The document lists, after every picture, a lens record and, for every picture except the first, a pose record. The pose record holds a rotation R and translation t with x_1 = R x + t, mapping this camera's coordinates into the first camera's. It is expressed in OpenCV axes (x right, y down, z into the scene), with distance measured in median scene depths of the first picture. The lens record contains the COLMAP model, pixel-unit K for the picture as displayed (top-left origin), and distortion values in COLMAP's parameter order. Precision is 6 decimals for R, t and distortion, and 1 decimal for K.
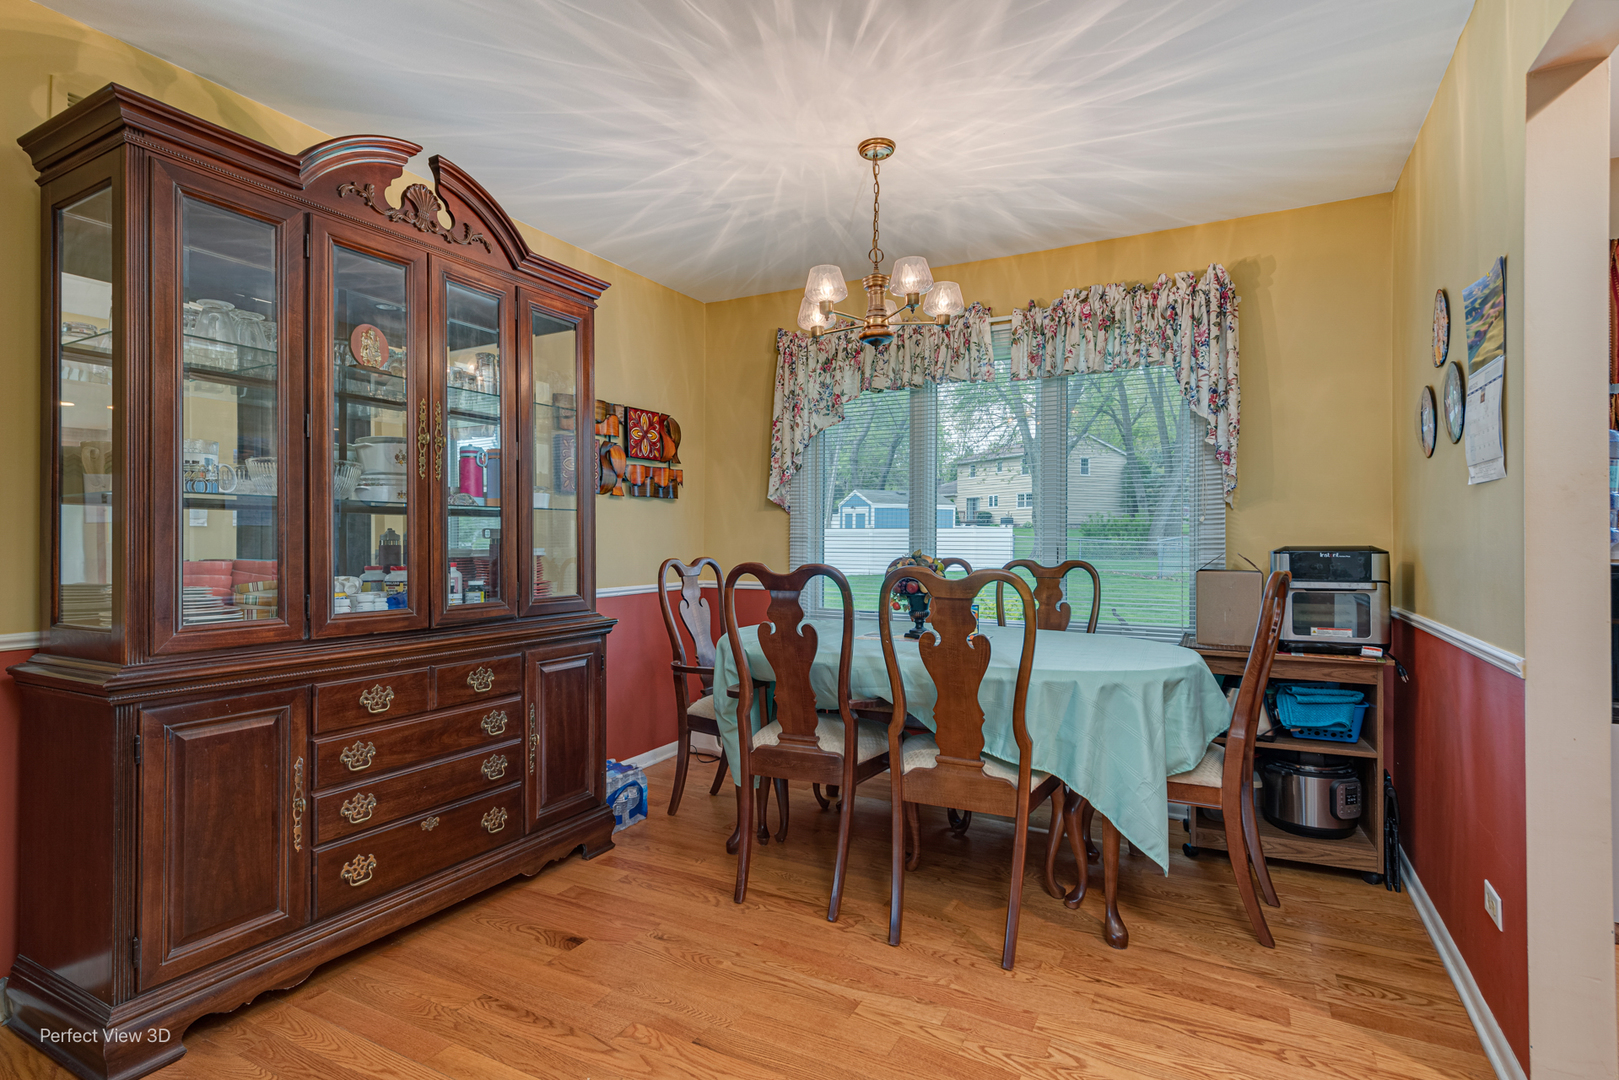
lens RADIAL K [[796.8, 0, 810.2], [0, 796.8, 537.8], [0, 0, 1]] dist [0.002147, 0.000270]
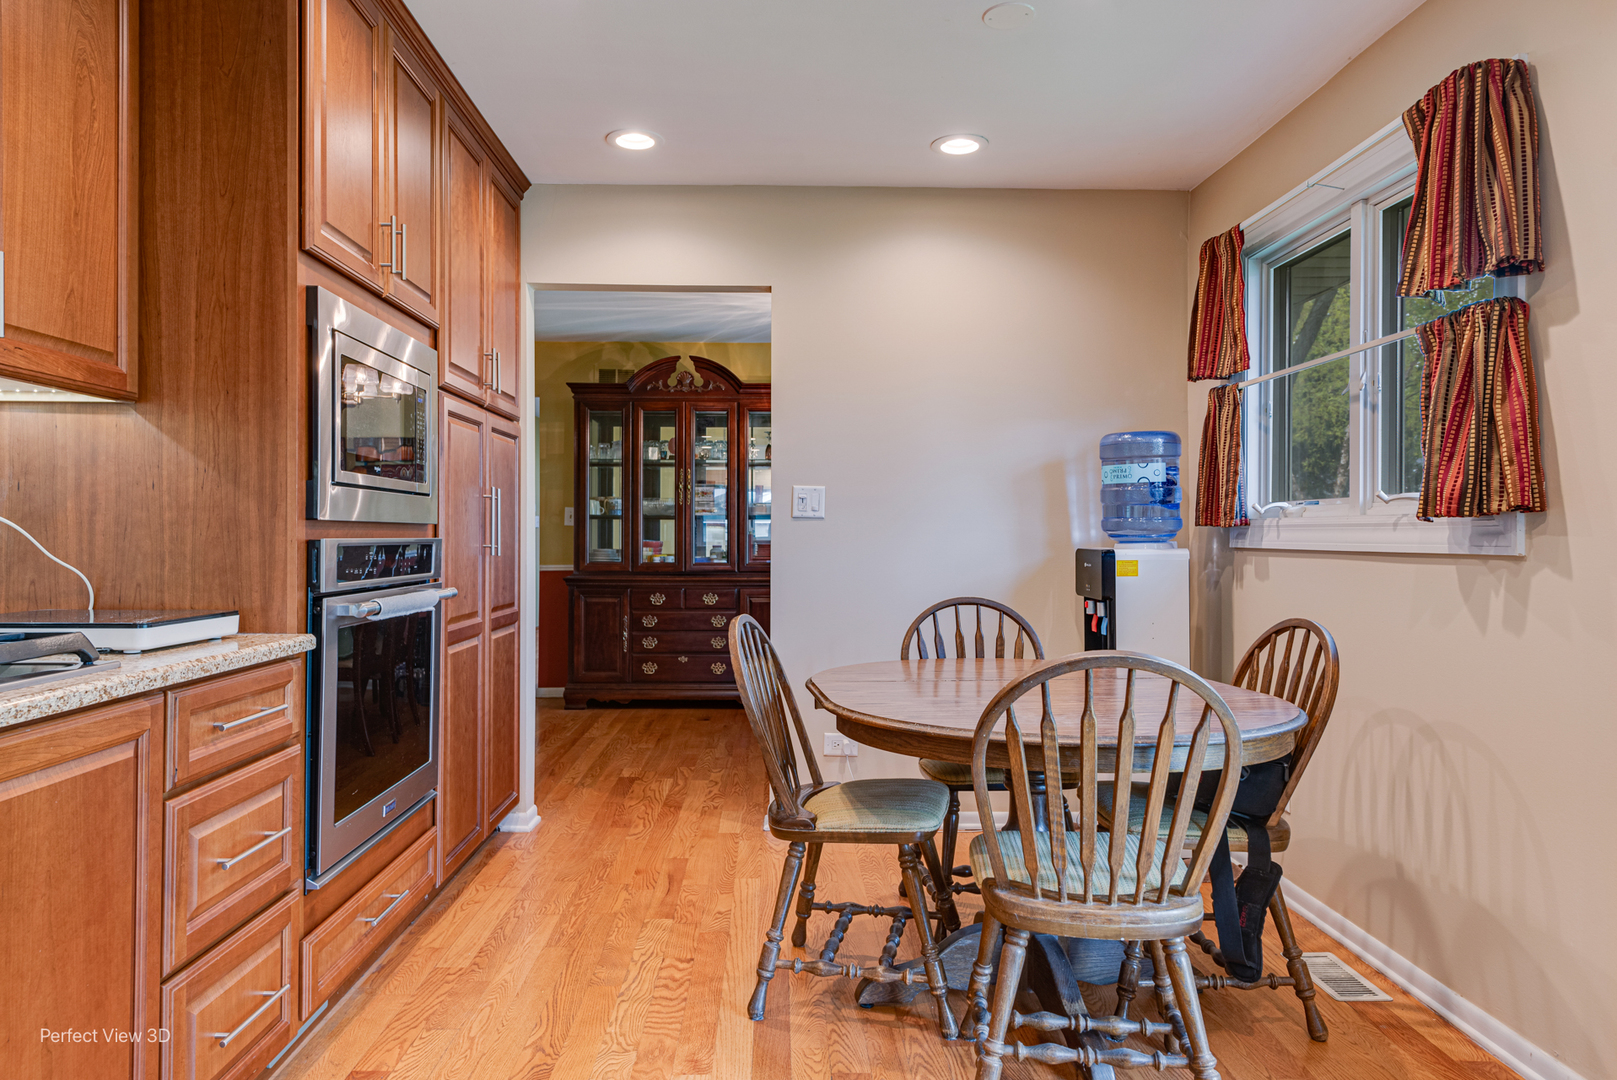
lens RADIAL K [[1038.9, 0, 806.7], [0, 1038.9, 535.1], [0, 0, 1]] dist [0.019696, -0.010753]
pose [[0.497561, -0.001858, -0.867427, 2.419640], [0.004041, 0.999992, 0.000175, 0.013019], [0.867420, -0.003592, 0.497564, -0.156648]]
